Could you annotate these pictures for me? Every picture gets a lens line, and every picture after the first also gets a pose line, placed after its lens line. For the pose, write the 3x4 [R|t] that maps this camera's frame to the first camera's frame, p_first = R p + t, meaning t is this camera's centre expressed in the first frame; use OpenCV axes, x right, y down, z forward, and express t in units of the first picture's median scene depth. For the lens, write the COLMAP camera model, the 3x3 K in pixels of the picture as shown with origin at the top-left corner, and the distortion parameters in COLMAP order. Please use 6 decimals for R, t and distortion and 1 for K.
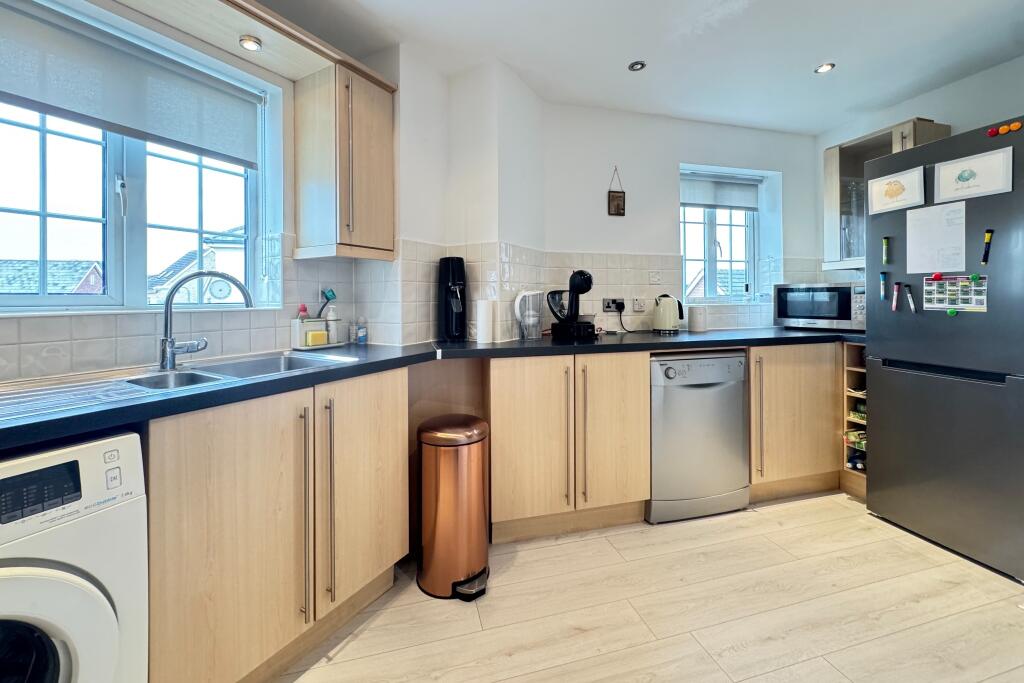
lens RADIAL K [[411.1, 0, 509.9], [0, 411.1, 299.9], [0, 0, 1]] dist [-0.001920, -0.000283]
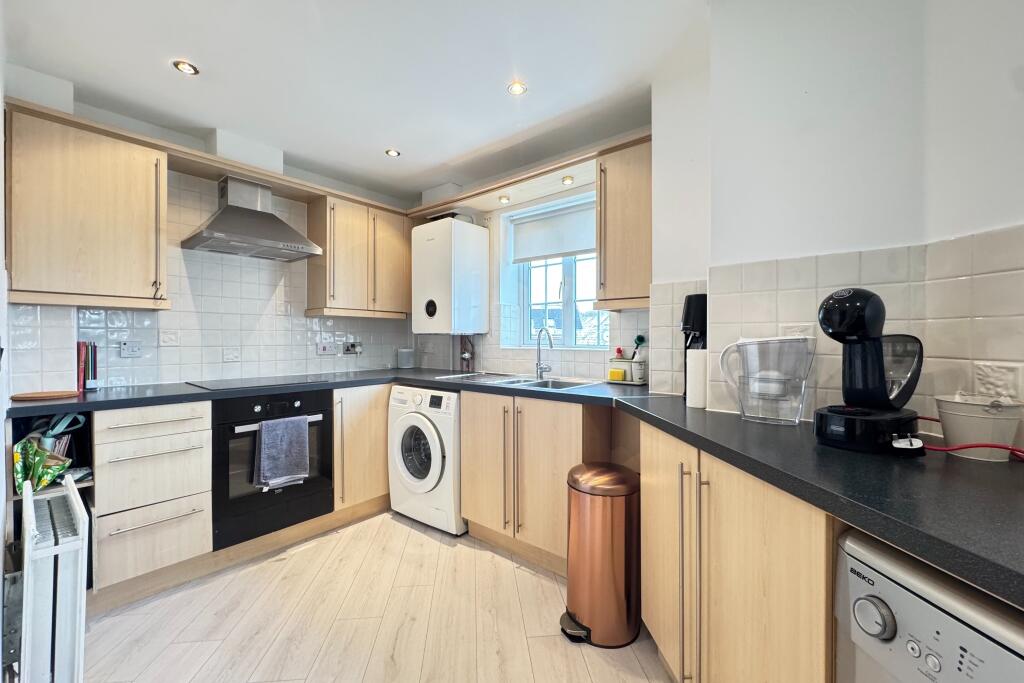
lens RADIAL K [[411.1, 0, 510.0], [0, 411.1, 340.2], [0, 0, 1]] dist [-0.001920, -0.000283]
pose [[-0.173428, 0.013848, -0.984749, 0.715999], [-0.001541, 0.999896, 0.014333, -0.025941], [0.984845, 0.004003, -0.173388, 0.778690]]
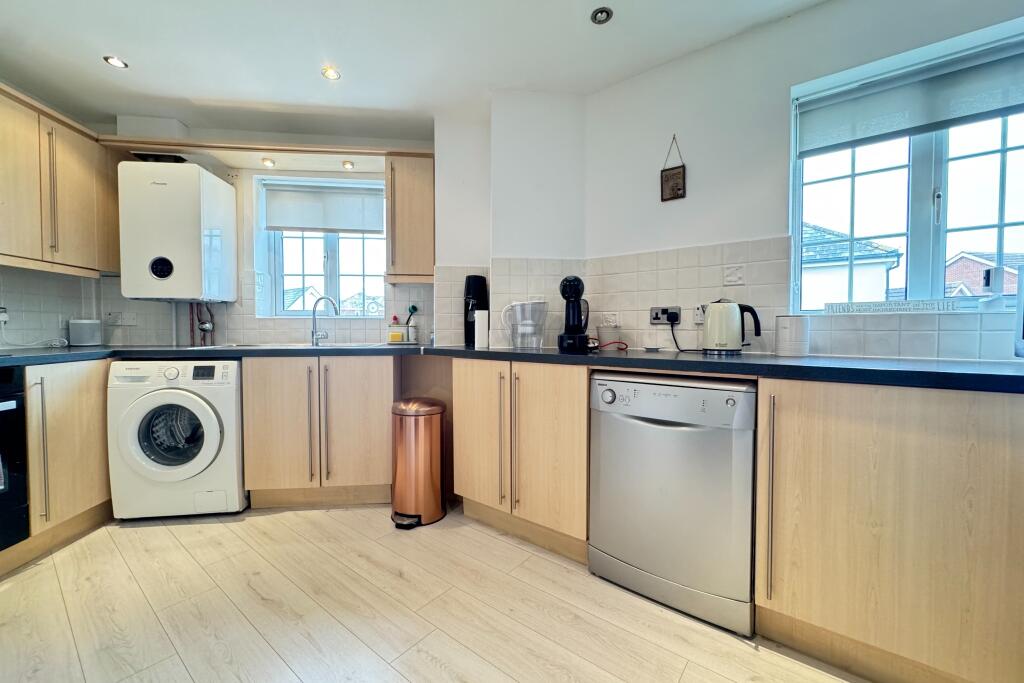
lens RADIAL K [[411.1, 0, 511.9], [0, 411.1, 341.9], [0, 0, 1]] dist [-0.001920, -0.000283]
pose [[0.591425, 0.033000, -0.805685, 0.901644], [-0.007906, 0.999352, 0.035129, 0.046502], [0.806321, -0.014407, 0.591302, 0.377642]]
